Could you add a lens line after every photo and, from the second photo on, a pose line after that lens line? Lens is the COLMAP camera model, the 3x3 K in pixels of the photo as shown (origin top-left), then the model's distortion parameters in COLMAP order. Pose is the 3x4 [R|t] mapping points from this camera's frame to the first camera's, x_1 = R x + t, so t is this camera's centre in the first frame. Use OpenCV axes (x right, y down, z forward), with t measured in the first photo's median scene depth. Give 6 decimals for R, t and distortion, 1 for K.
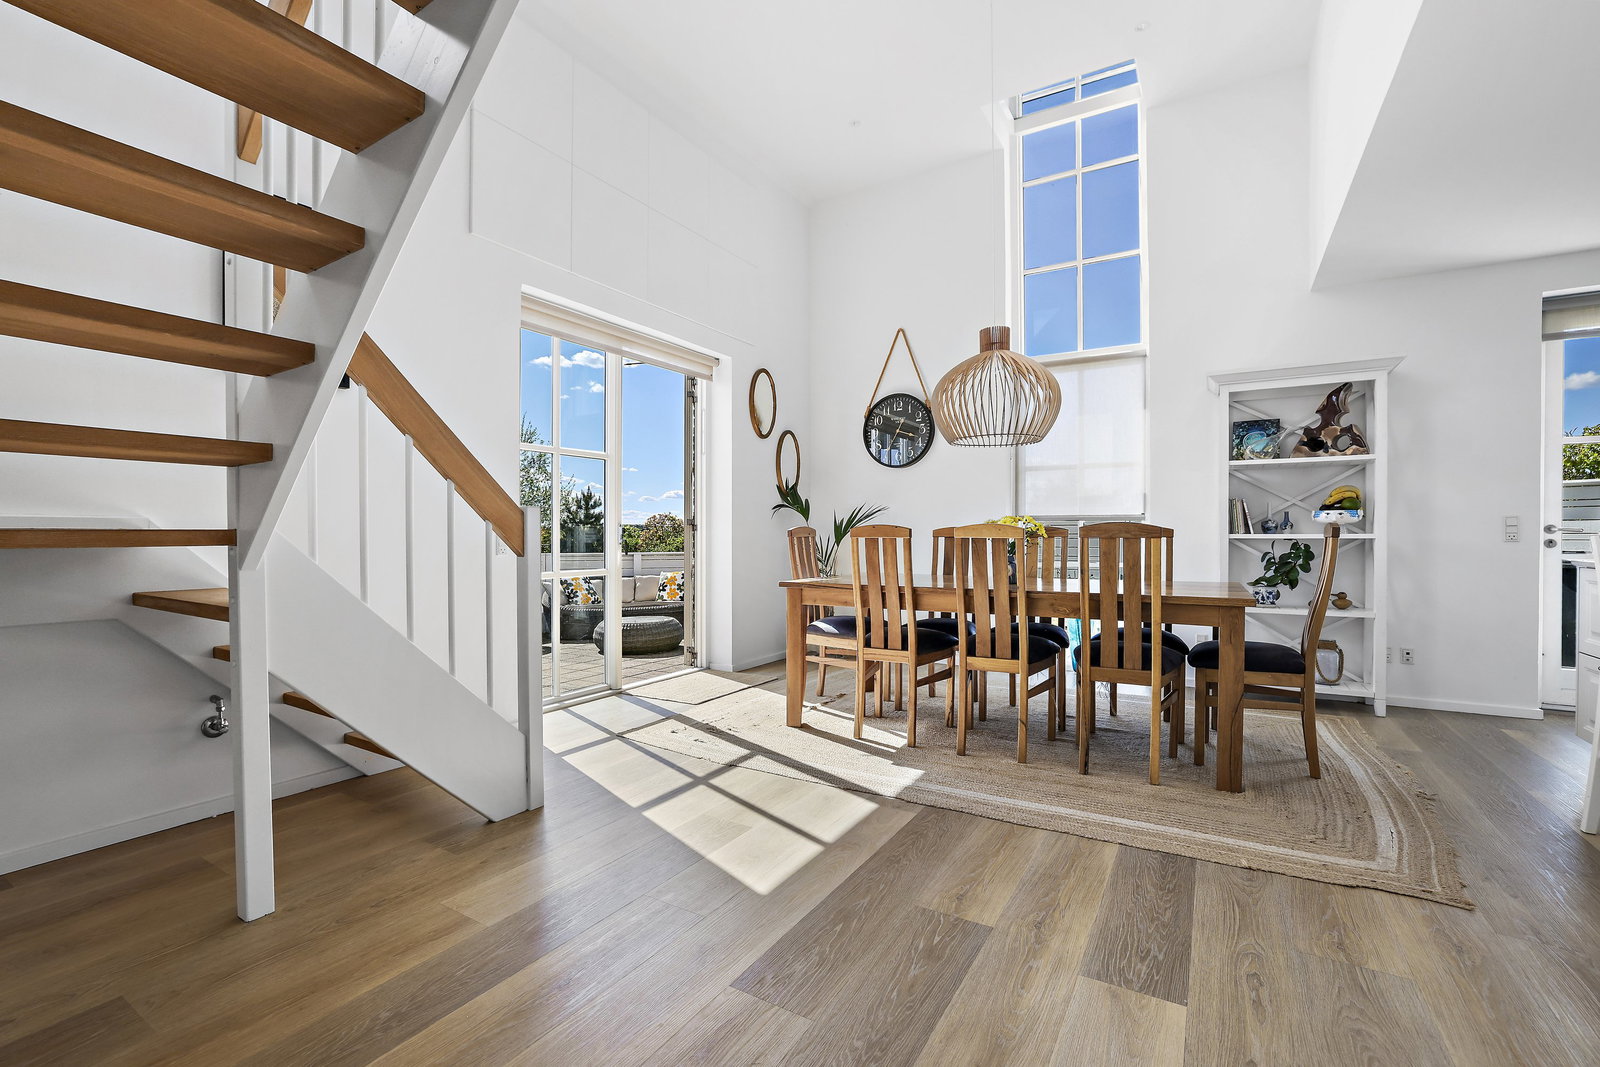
lens RADIAL K [[704.9, 0, 800.0], [0, 704.9, 533.5], [0, 0, 1]] dist [-0.034626, 0.000000]
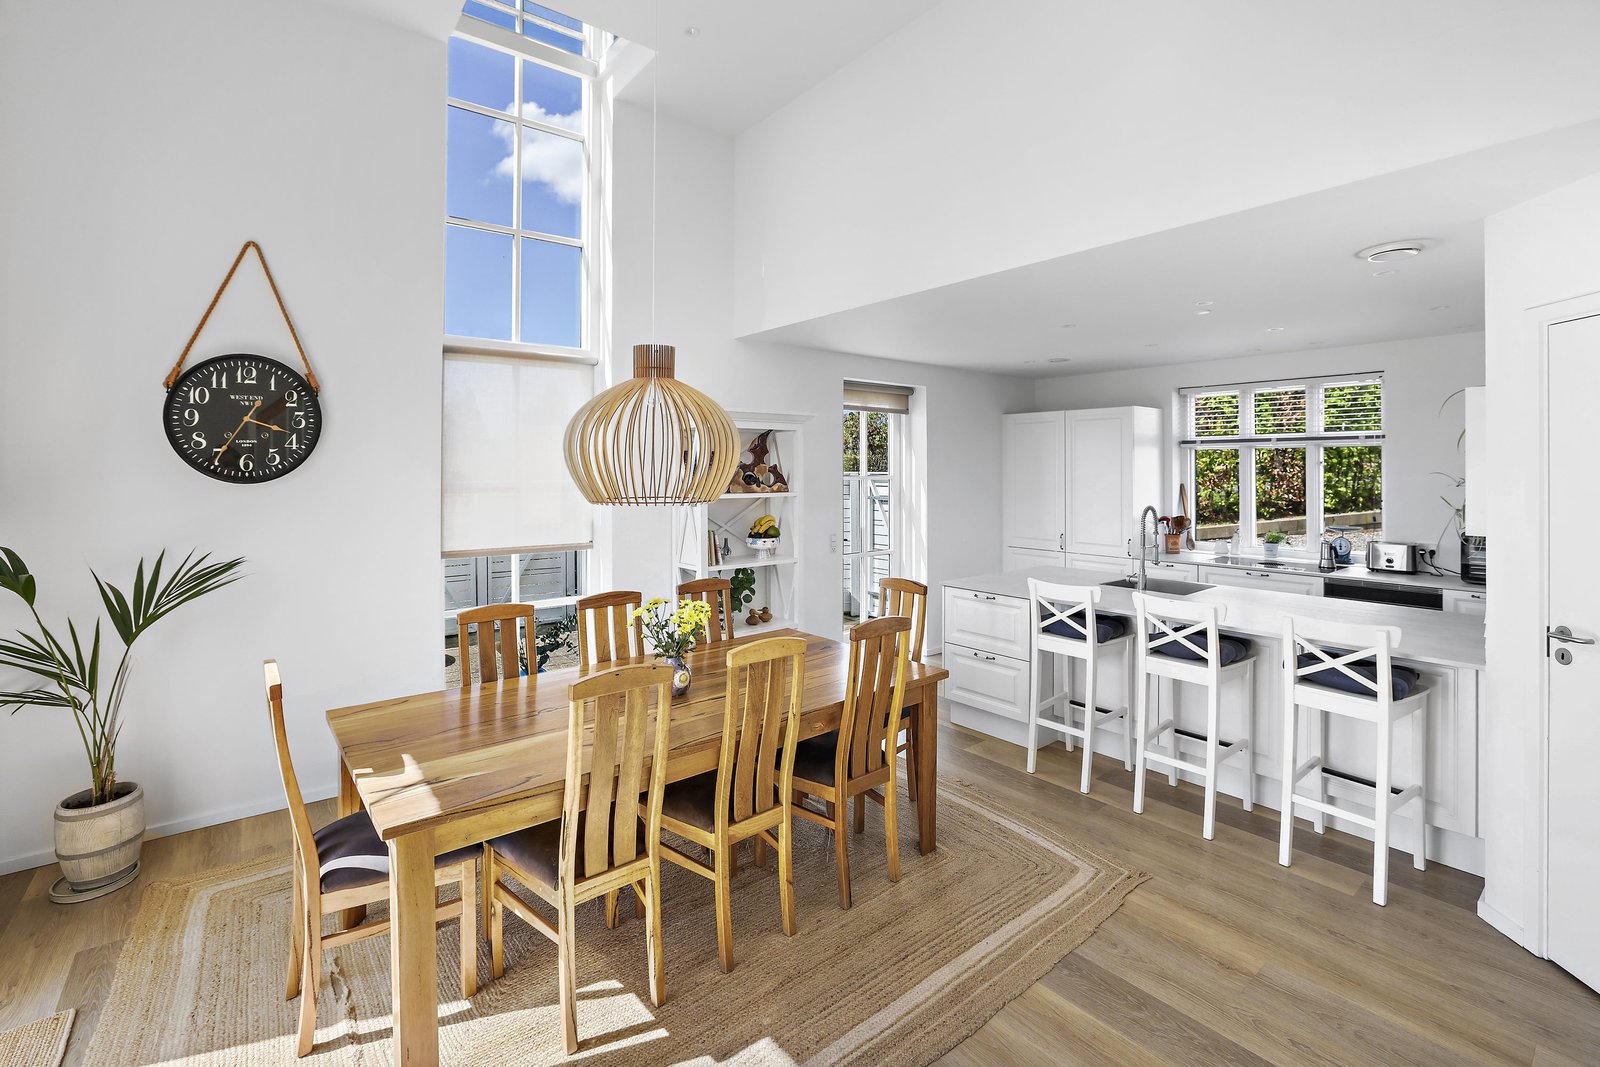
lens RADIAL K [[703.4, 0, 795.1], [0, 703.4, 465.0], [0, 0, 1]] dist [-0.018669, 0.000268]
pose [[0.360389, 0.014293, 0.932693, -0.357780], [-0.001476, 0.999890, -0.014753, -0.159252], [-0.932801, 0.003940, 0.360371, 0.604896]]
